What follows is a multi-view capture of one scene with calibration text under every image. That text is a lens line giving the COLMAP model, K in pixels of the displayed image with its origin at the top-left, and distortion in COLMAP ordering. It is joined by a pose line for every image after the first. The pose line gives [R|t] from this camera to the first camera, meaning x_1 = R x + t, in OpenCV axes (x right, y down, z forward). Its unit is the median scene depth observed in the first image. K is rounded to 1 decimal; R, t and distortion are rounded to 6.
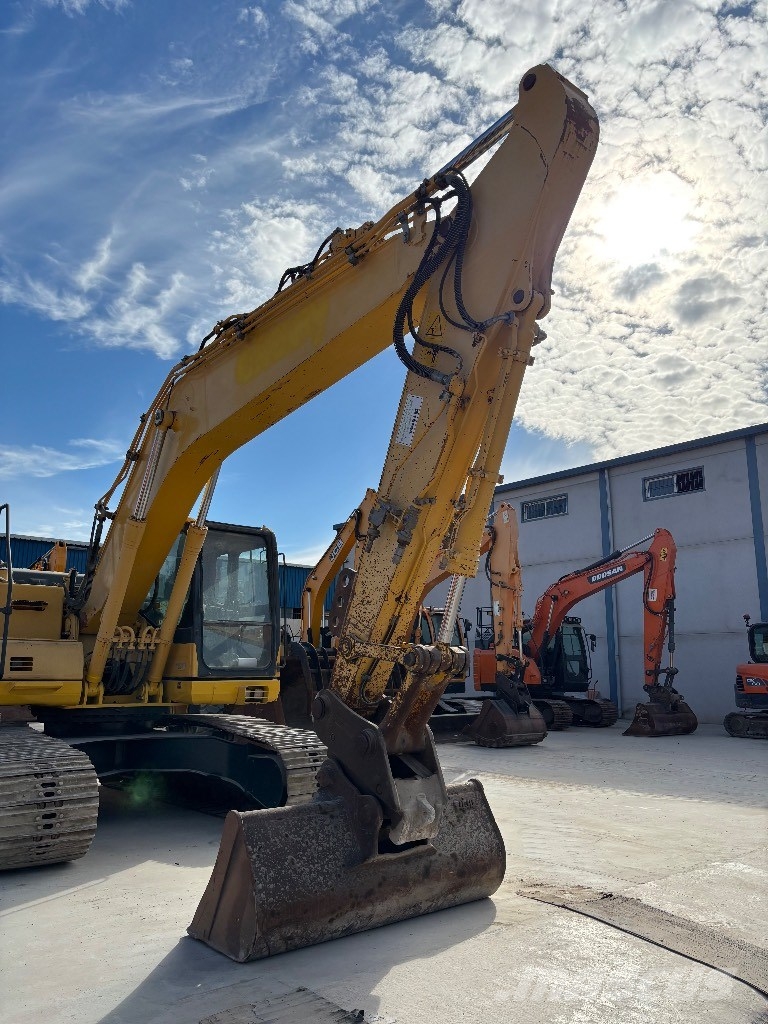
lens RADIAL K [[773.4, 0, 384.0], [0, 773.4, 512.0], [0, 0, 1]] dist [0.070913, -0.127832]
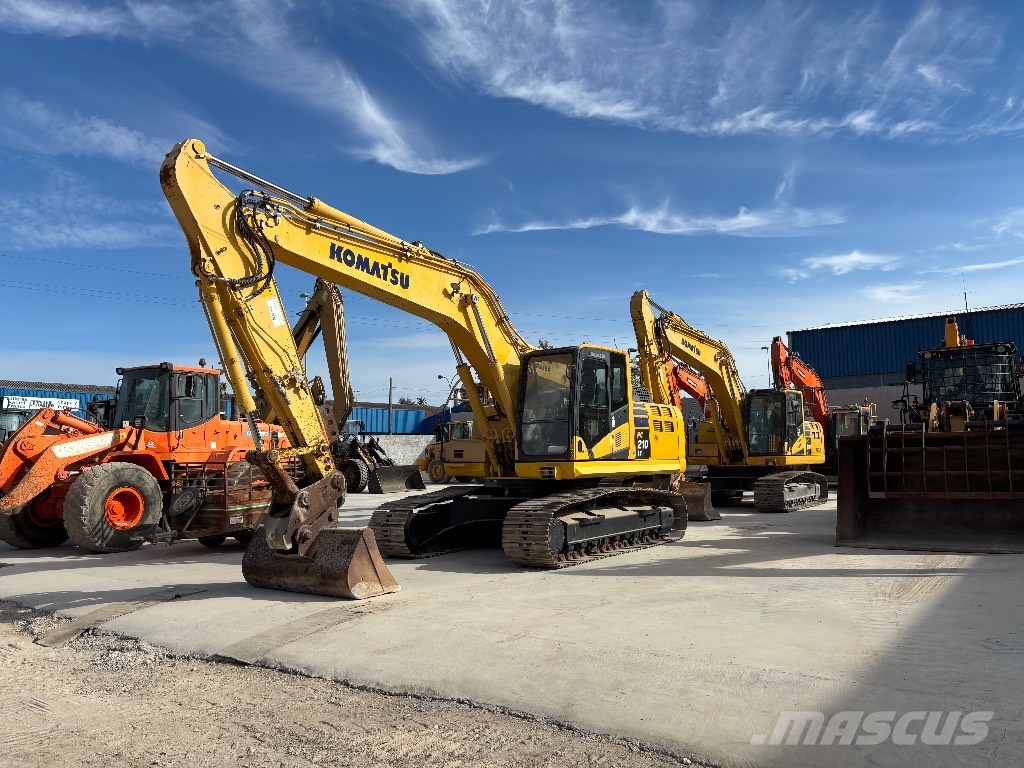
lens RADIAL K [[773.4, 0, 500.7], [0, 773.4, 373.3], [0, 0, 1]] dist [0.070913, -0.127832]
pose [[0.218934, -0.113726, -0.969090, 0.165378], [0.215342, 0.974327, -0.065691, 0.019861], [0.951681, -0.194304, 0.237803, 0.092464]]
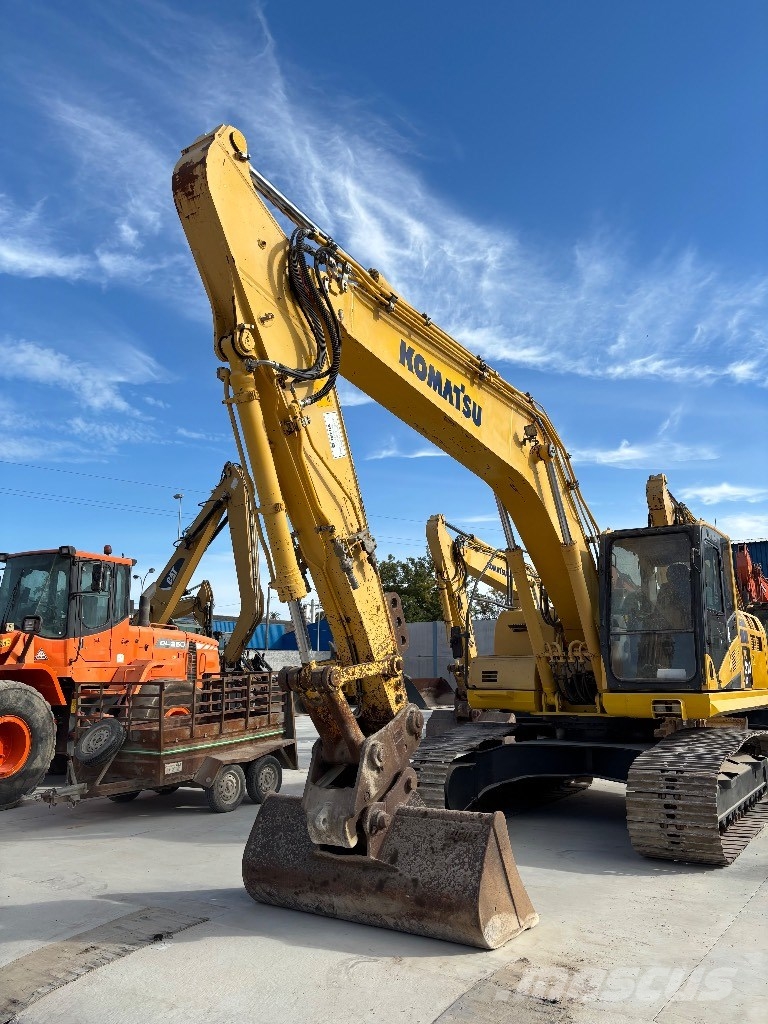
lens RADIAL K [[773.4, 0, 384.0], [0, 773.4, 512.0], [0, 0, 1]] dist [0.070913, -0.127832]
pose [[0.265883, -0.204945, -0.941968, 0.094146], [0.197175, 0.968044, -0.154963, 0.012786], [0.943625, -0.144530, 0.297797, 0.065717]]
